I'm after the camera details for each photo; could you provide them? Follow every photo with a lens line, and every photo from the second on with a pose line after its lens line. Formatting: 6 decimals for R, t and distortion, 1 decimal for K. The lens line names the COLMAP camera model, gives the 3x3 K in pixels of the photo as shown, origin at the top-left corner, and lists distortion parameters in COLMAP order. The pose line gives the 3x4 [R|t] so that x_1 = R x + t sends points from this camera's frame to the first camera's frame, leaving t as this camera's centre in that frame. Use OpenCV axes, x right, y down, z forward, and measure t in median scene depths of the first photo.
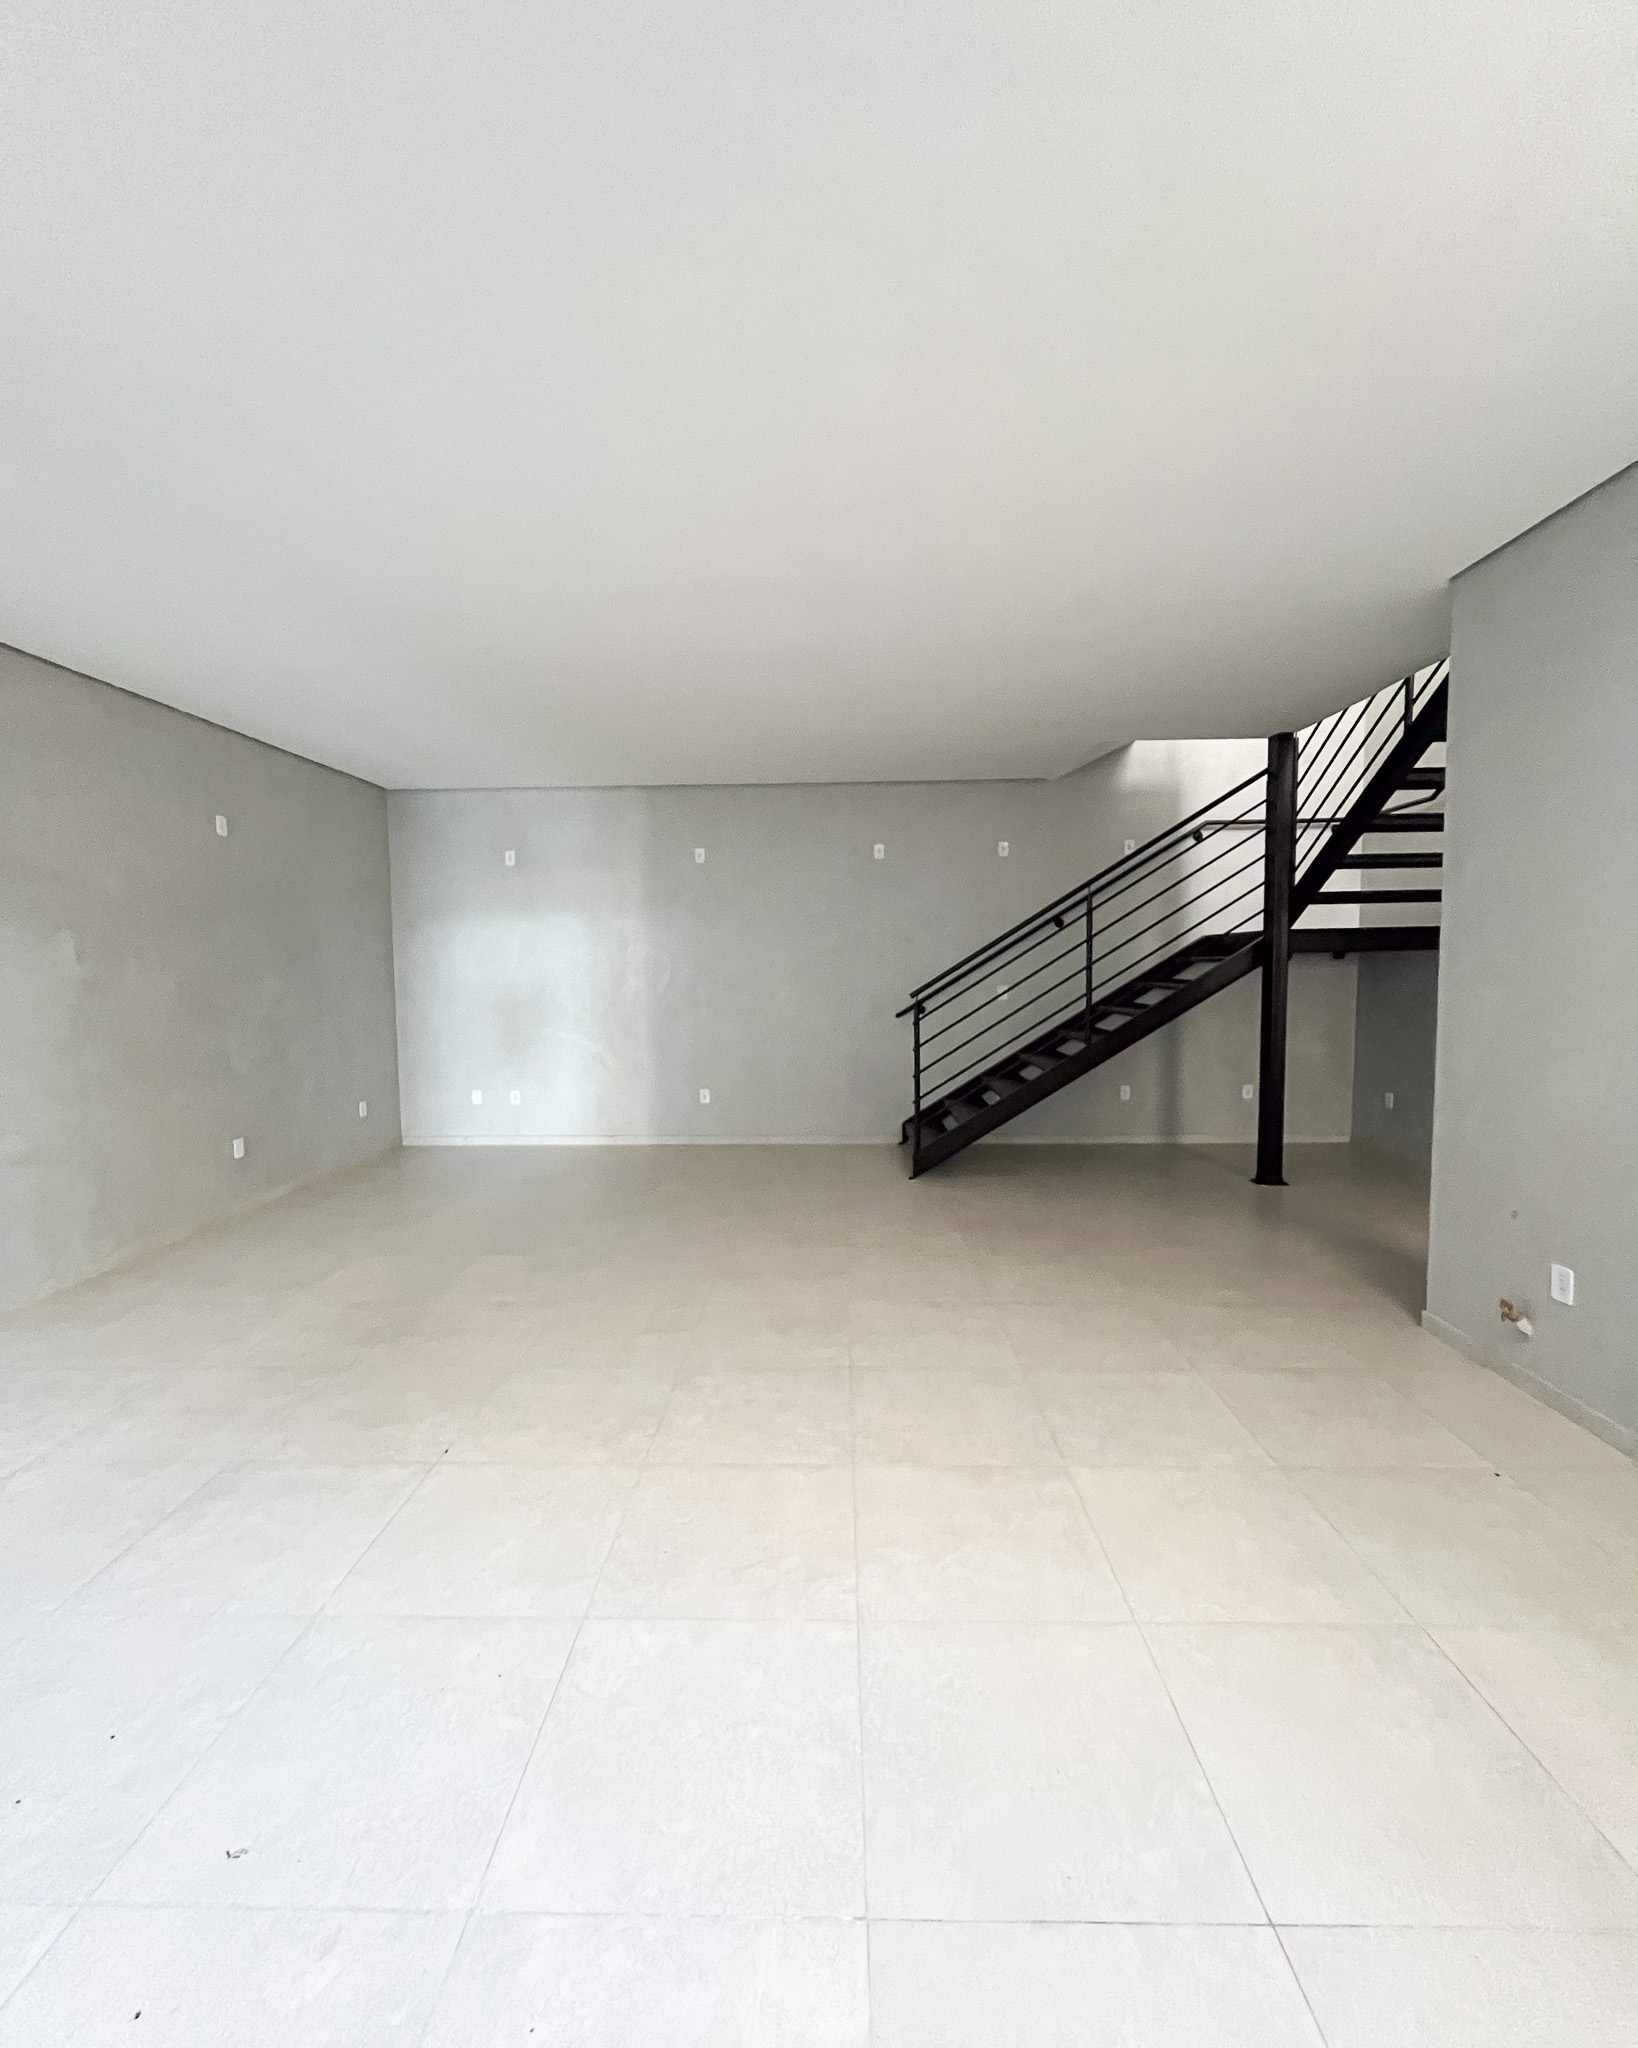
lens RADIAL K [[883.4, 0, 819.0], [0, 883.4, 1024.0], [0, 0, 1]] dist [0.001636, -0.000914]
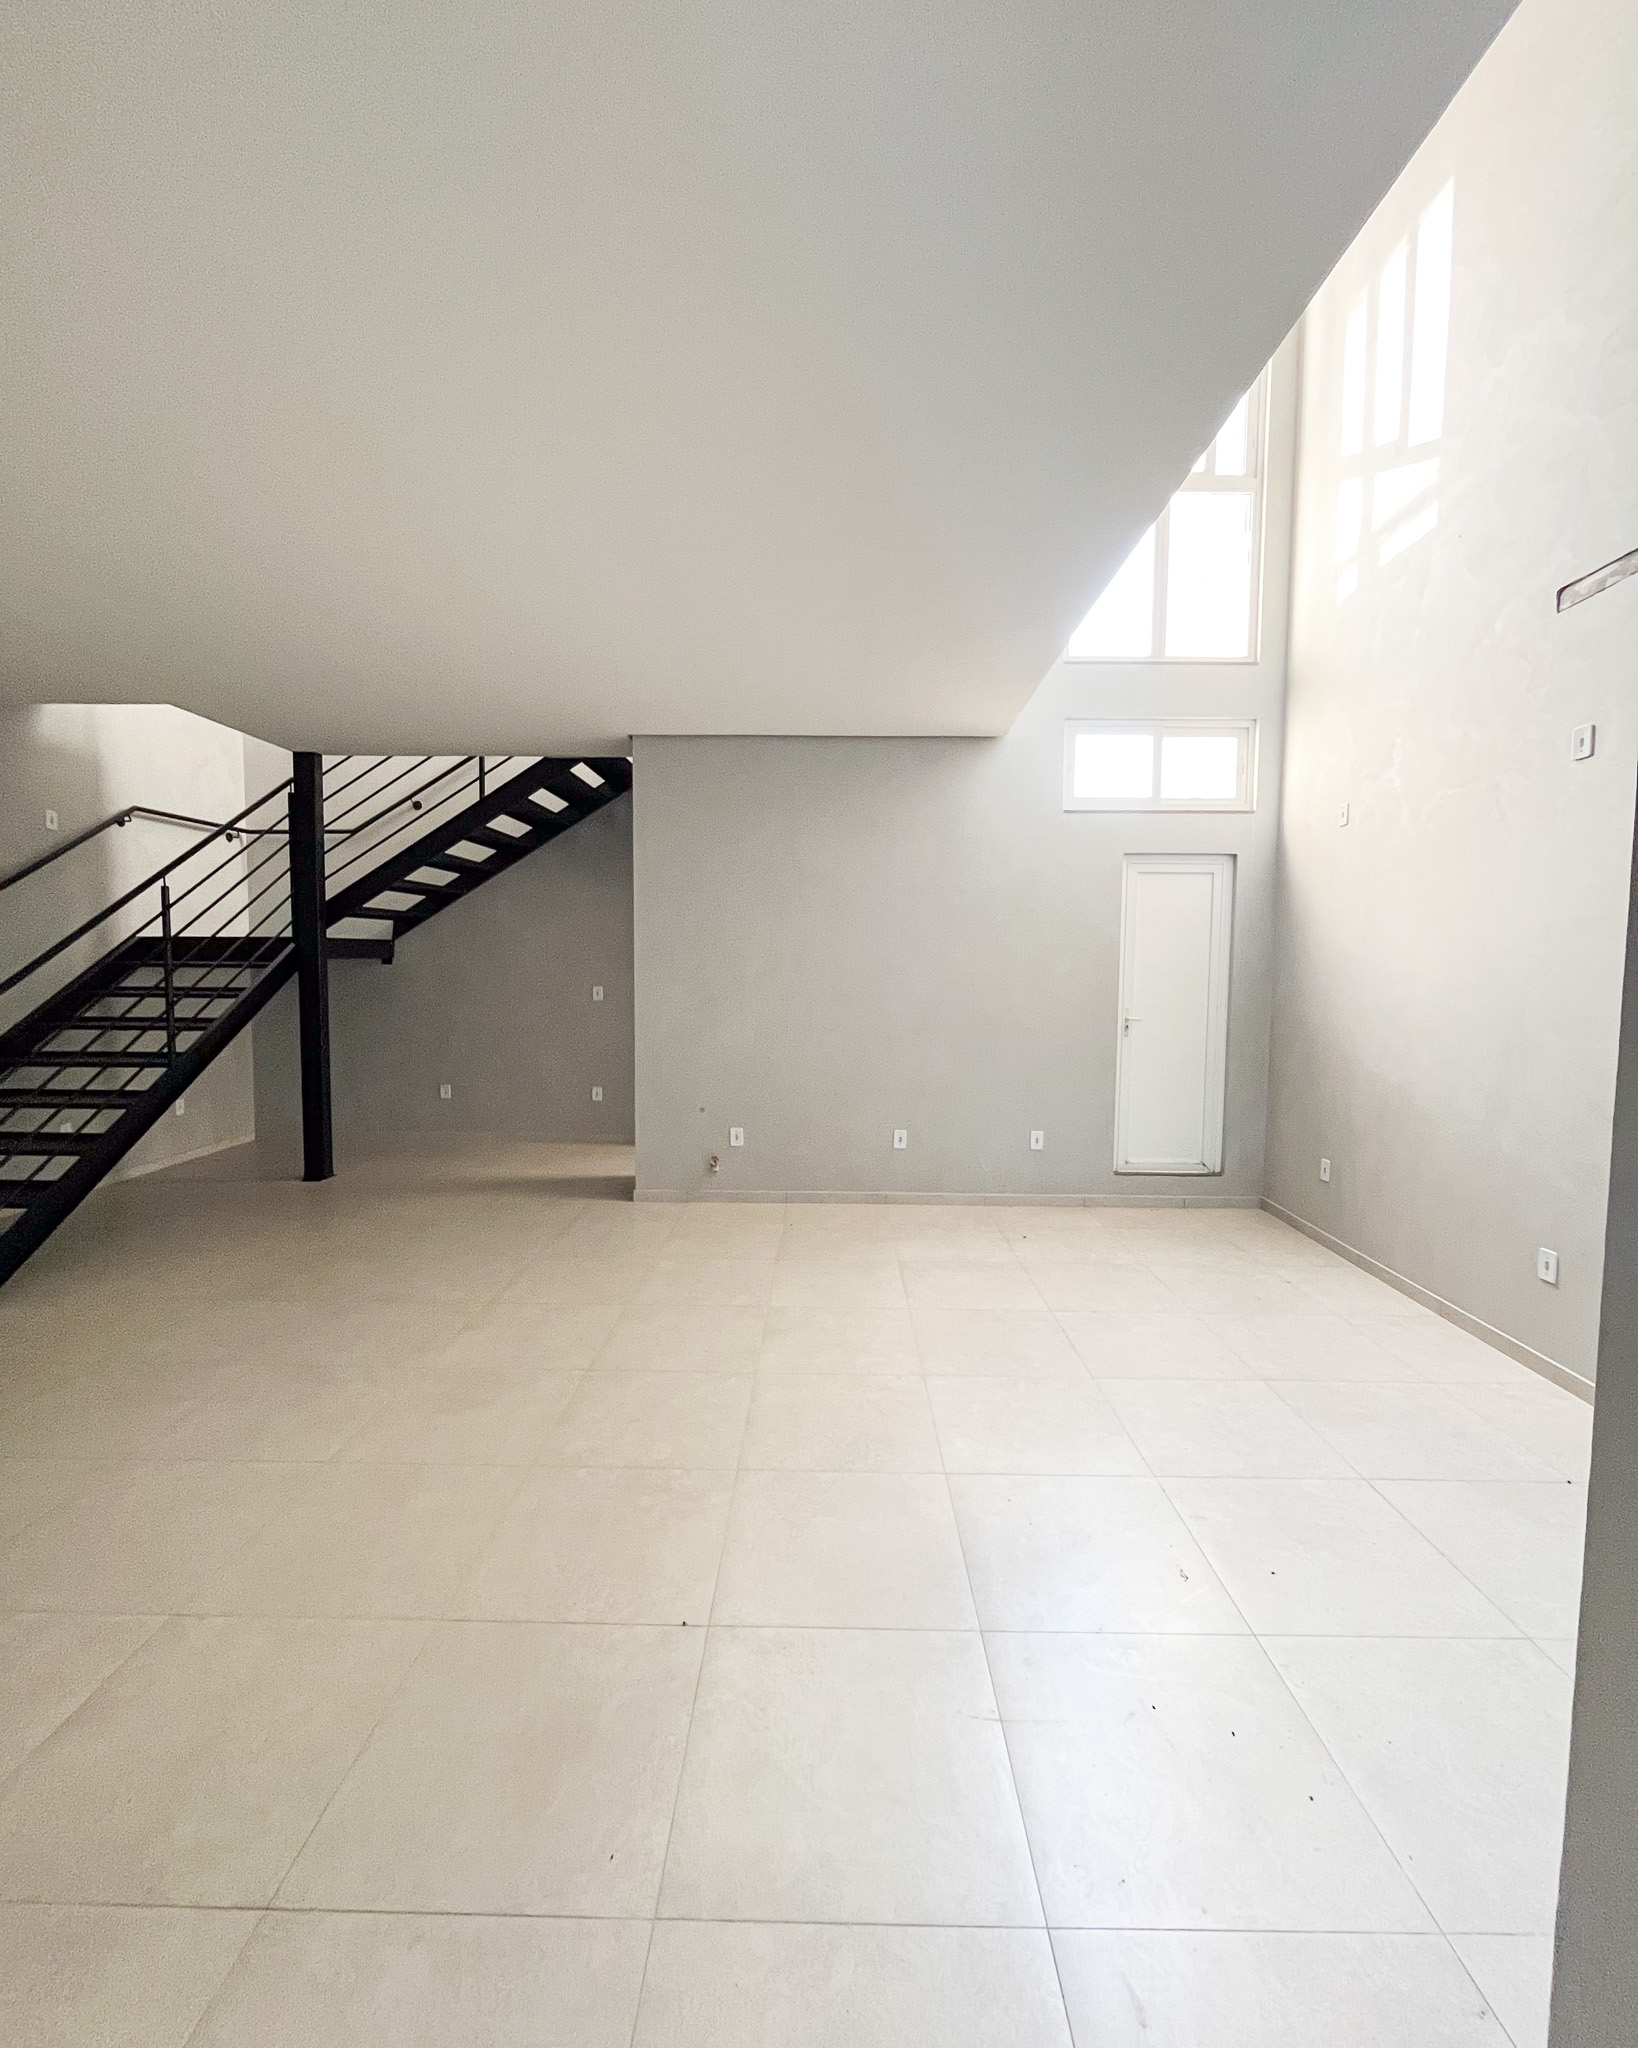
lens RADIAL K [[883.4, 0, 819.0], [0, 883.4, 1024.0], [0, 0, 1]] dist [0.001636, -0.000914]
pose [[-0.015572, -0.058663, 0.998156, -0.559491], [0.061605, 0.996325, 0.059516, -0.029750], [-0.997979, 0.062419, -0.011901, 0.423789]]
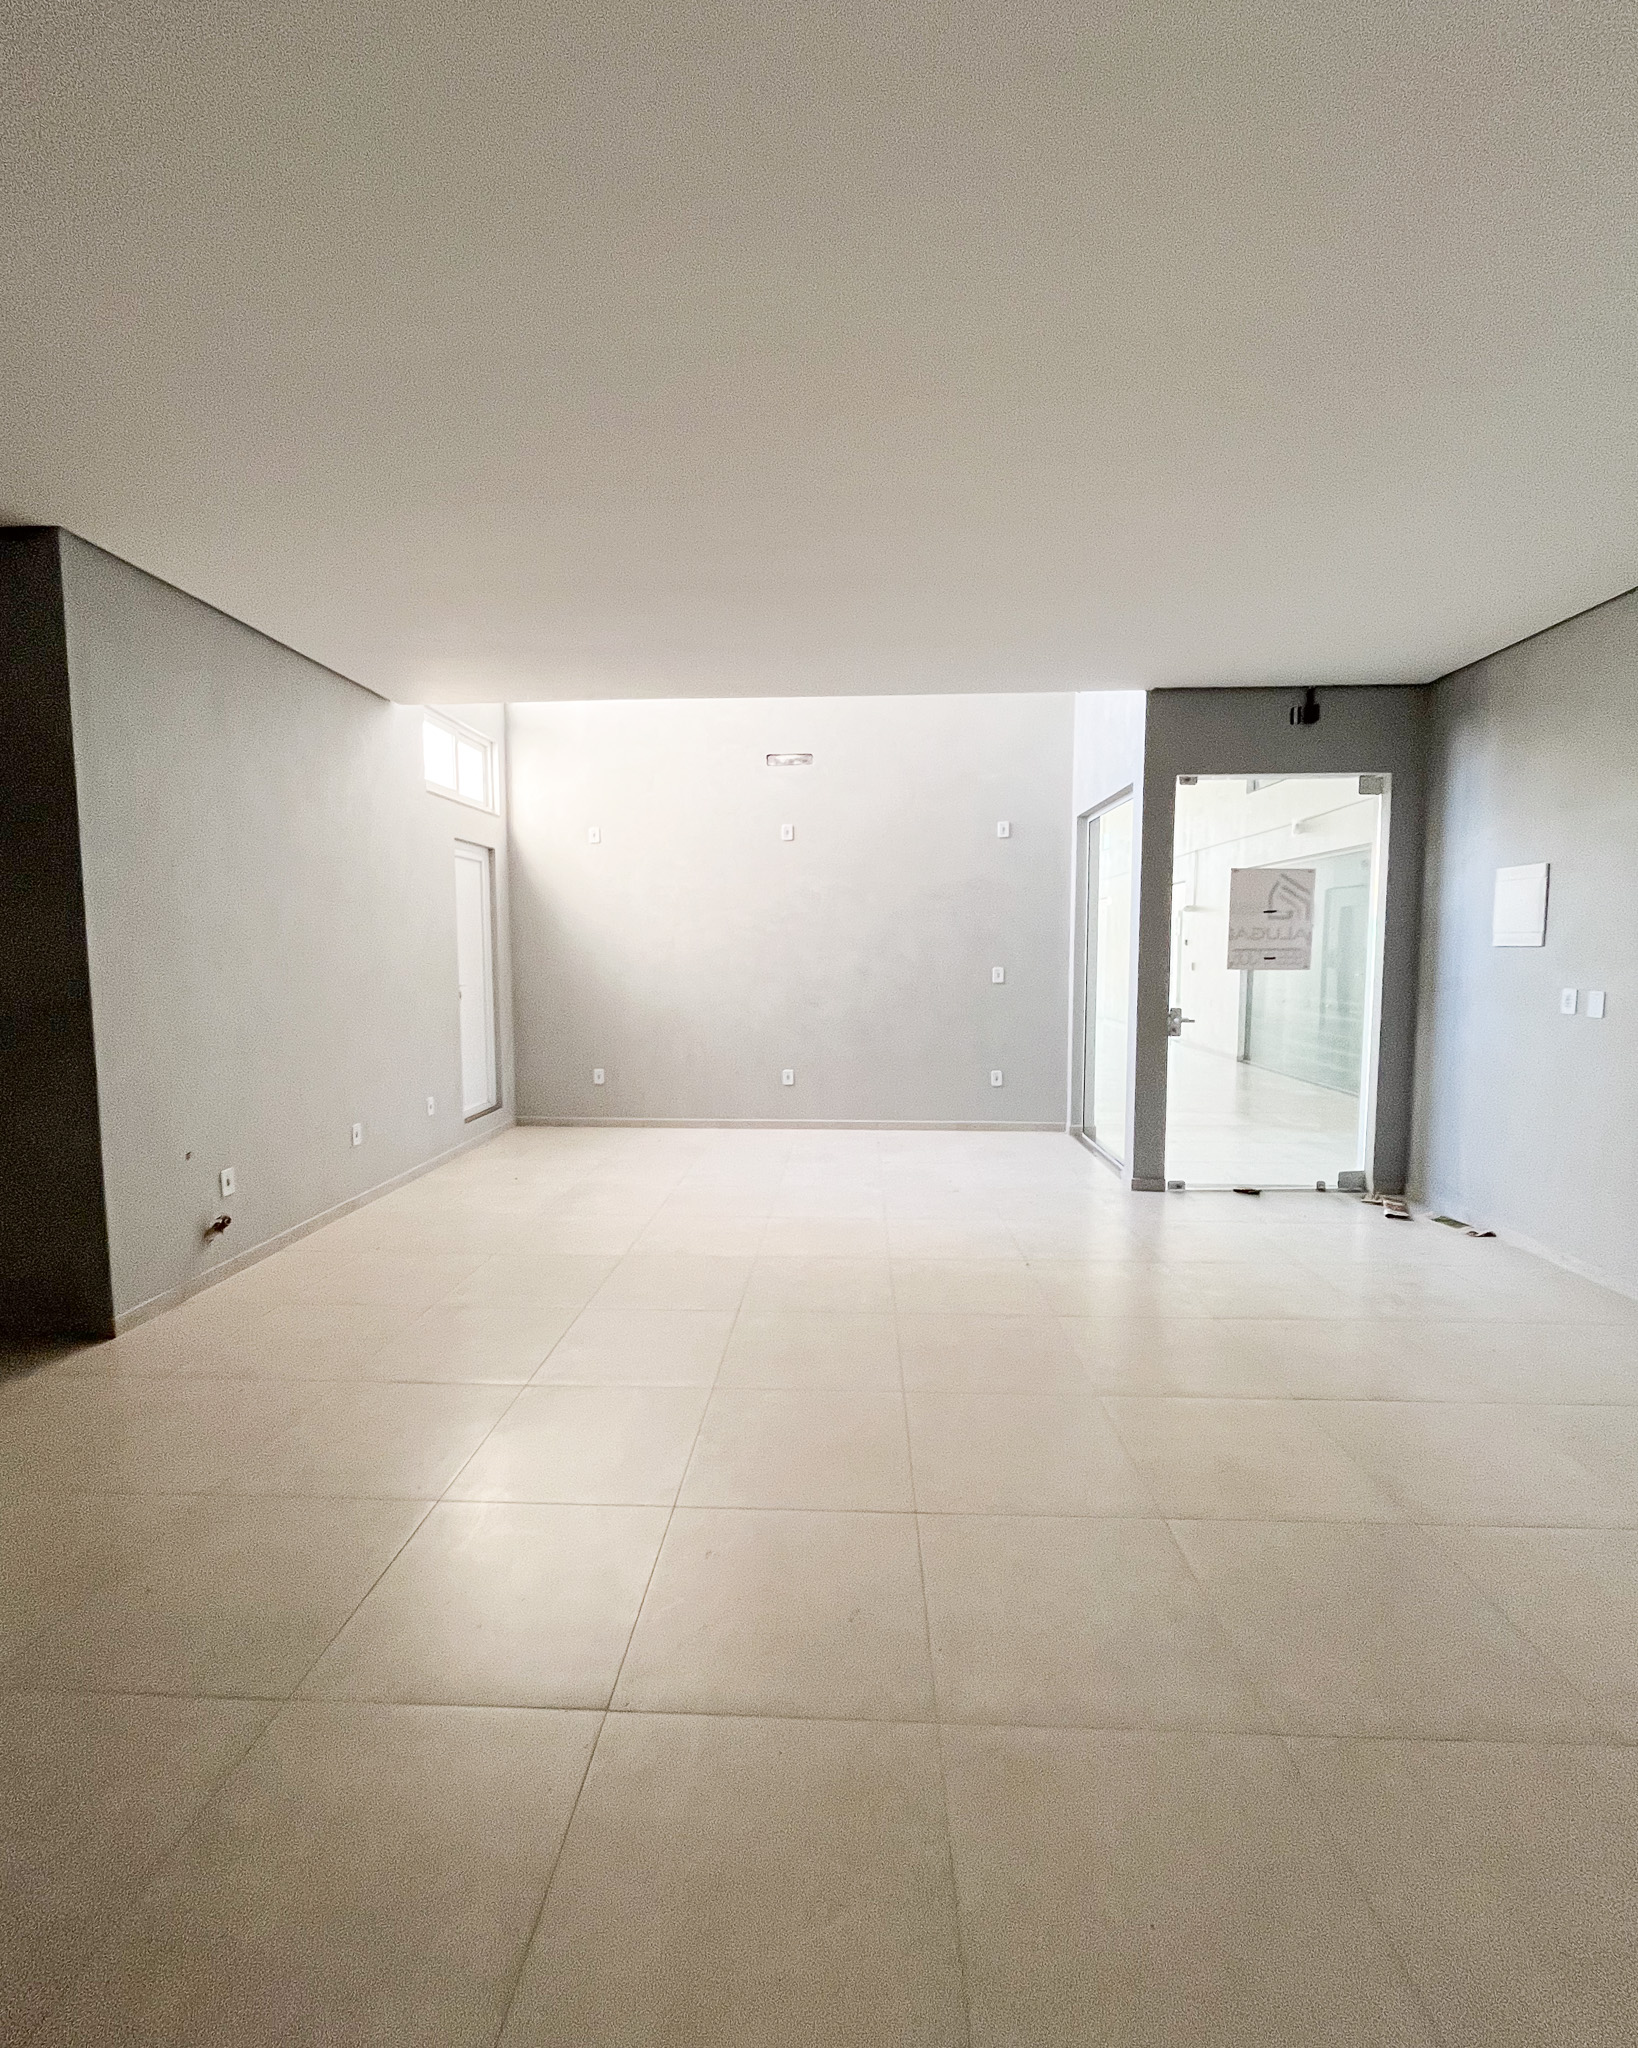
lens RADIAL K [[902.0, 0, 819.0], [0, 902.0, 1024.0], [0, 0, 1]] dist [0.031243, -0.000077]
pose [[-0.999749, 0.011778, 0.019037, -0.051938], [0.014583, 0.987861, 0.154655, -0.077260], [-0.016985, 0.154894, -0.987785, 1.201217]]
